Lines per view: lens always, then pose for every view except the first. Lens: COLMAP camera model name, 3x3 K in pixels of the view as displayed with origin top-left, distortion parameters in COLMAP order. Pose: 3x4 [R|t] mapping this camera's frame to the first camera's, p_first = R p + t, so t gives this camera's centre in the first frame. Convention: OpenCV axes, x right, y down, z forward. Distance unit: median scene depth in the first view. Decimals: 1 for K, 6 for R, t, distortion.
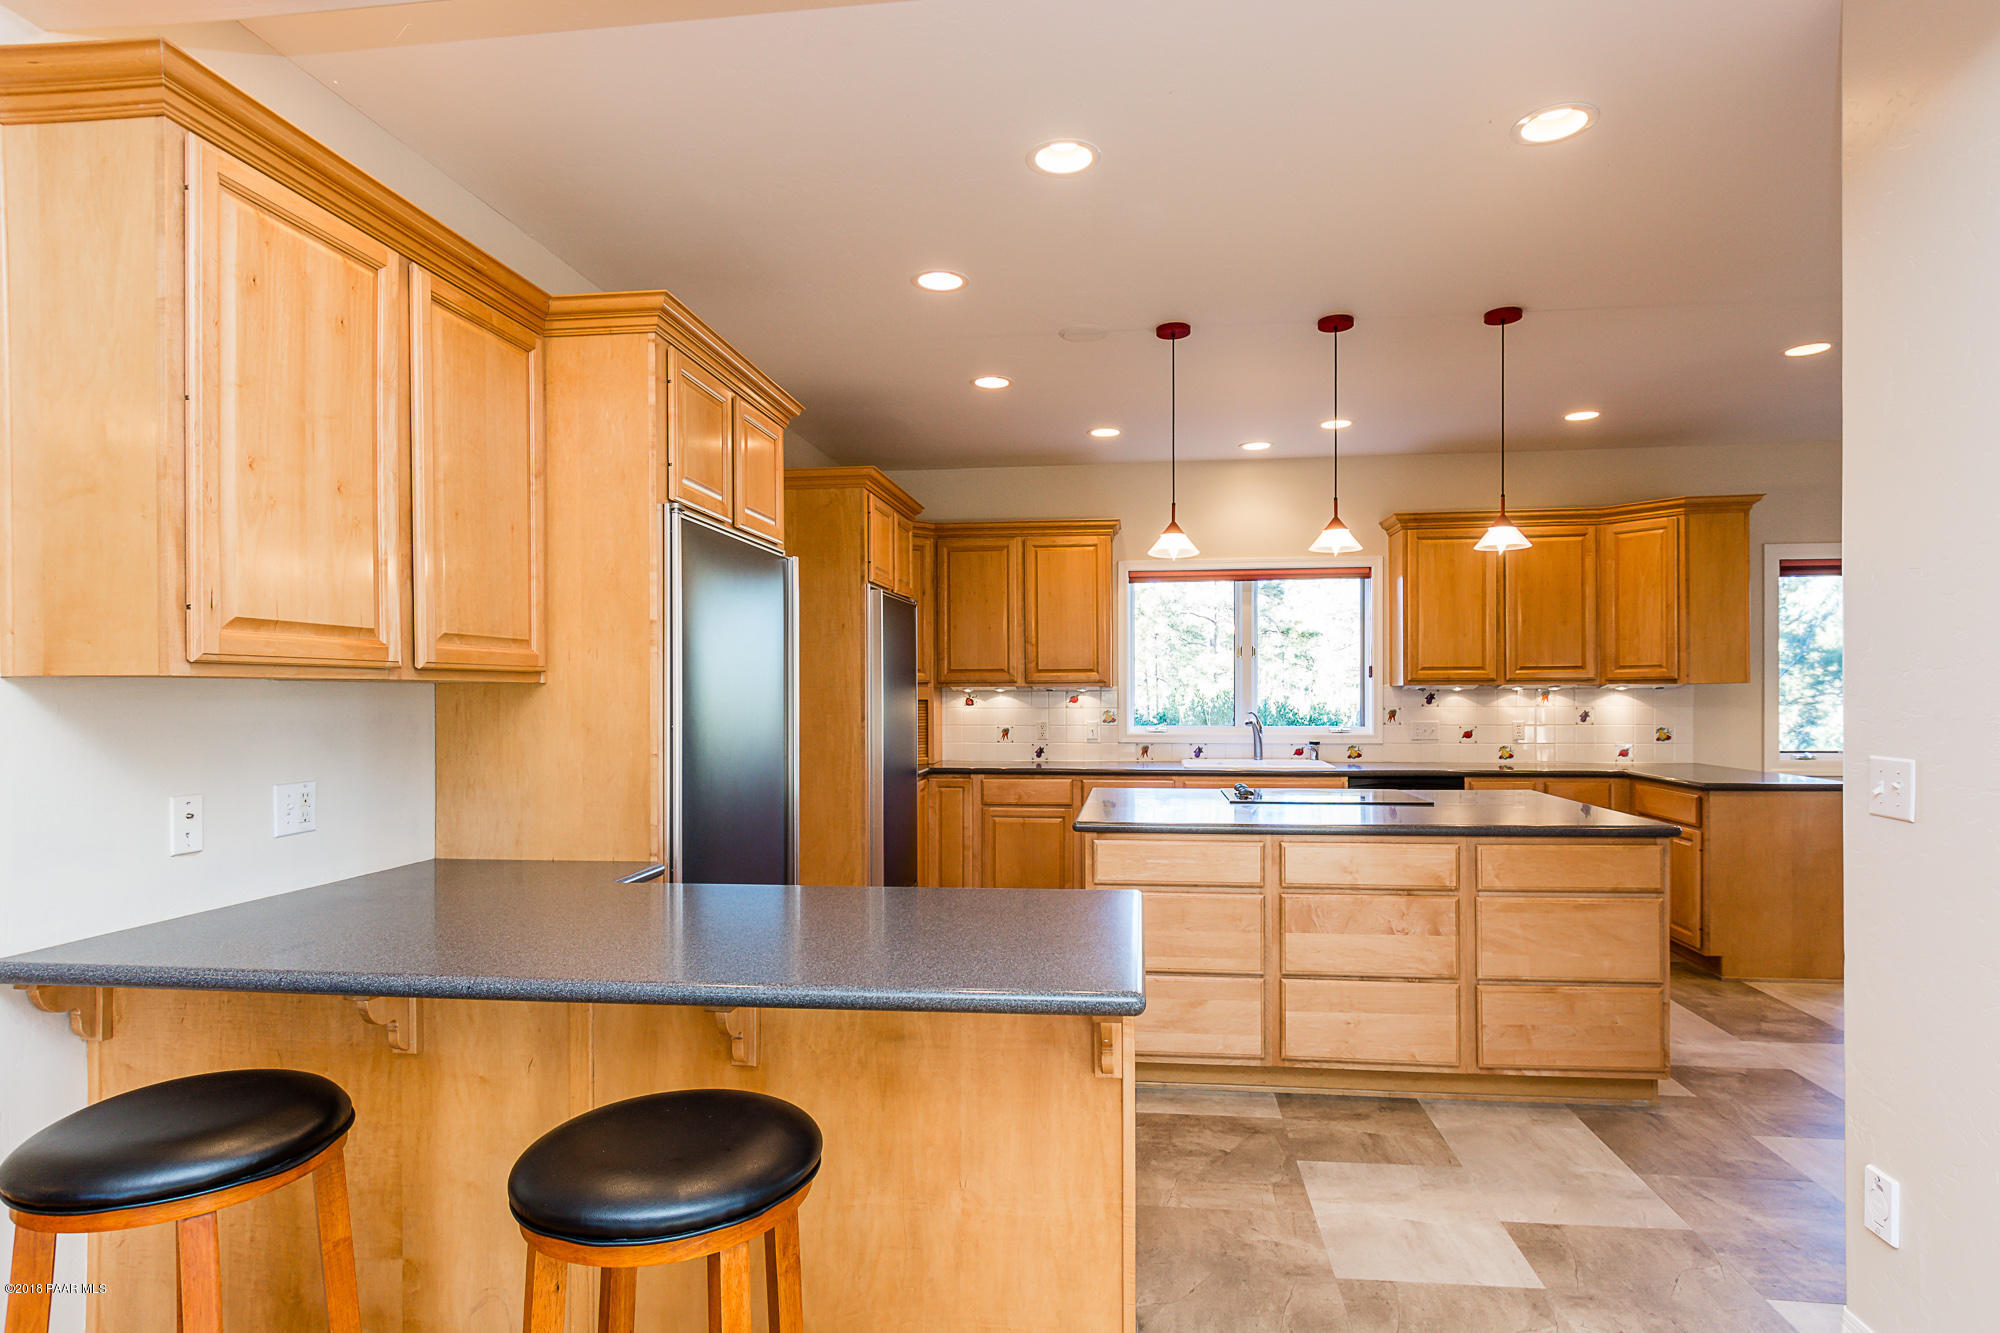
lens RADIAL K [[1057.3, 0, 1014.6], [0, 1057.3, 706.5], [0, 0, 1]] dist [0.000176, -0.000439]
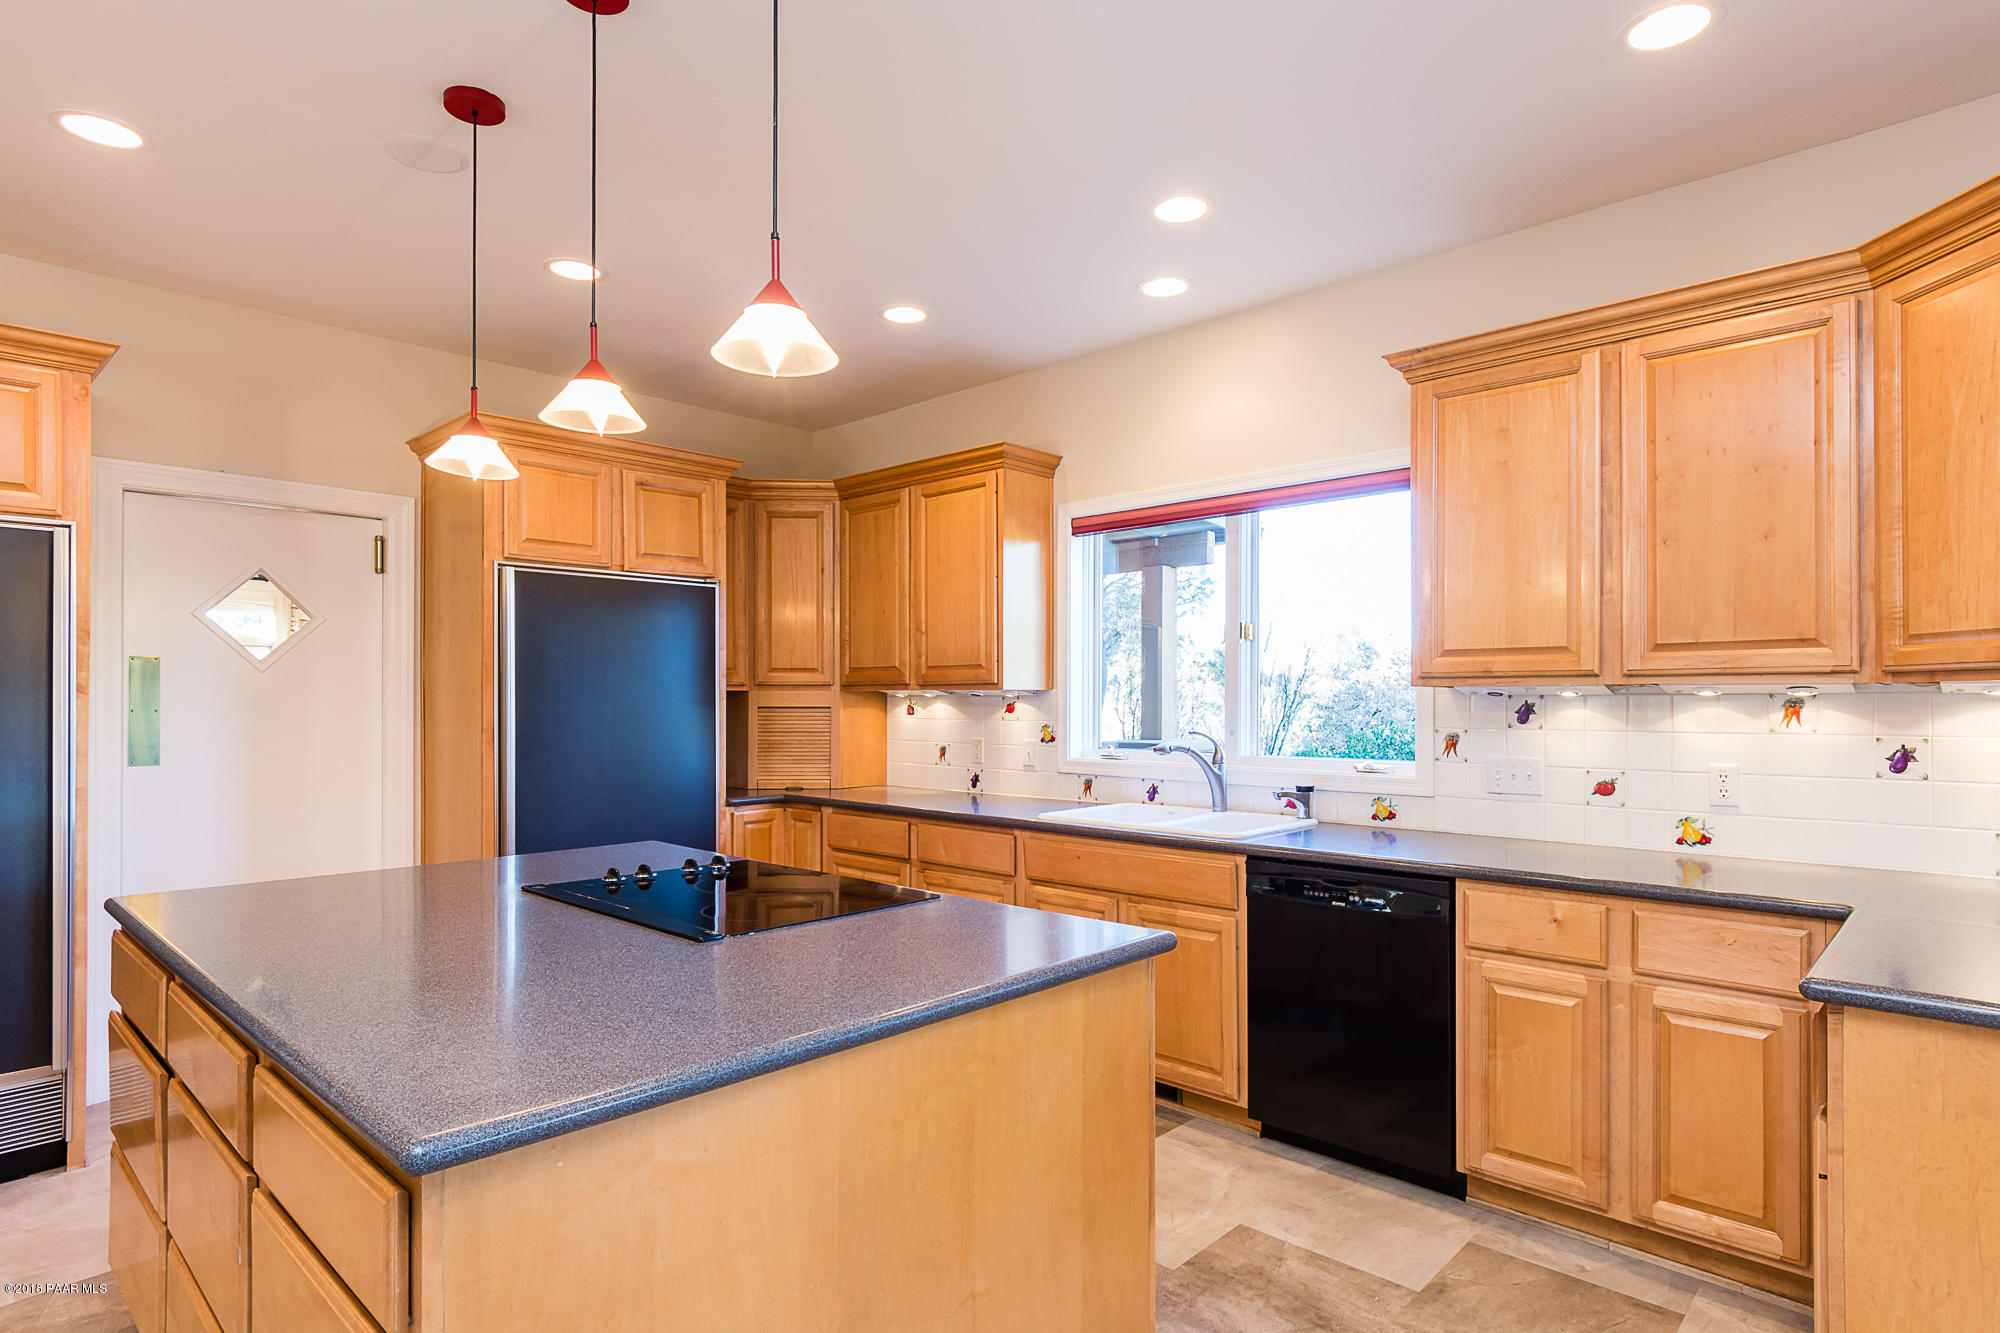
lens RADIAL K [[1057.3, 0, 1014.6], [0, 1057.3, 706.5], [0, 0, 1]] dist [0.000176, -0.000439]
pose [[0.805112, 0.008151, -0.593067, 0.504616], [-0.011353, 0.999934, -0.001669, -0.007056], [0.593014, 0.008077, 0.805152, 0.457038]]
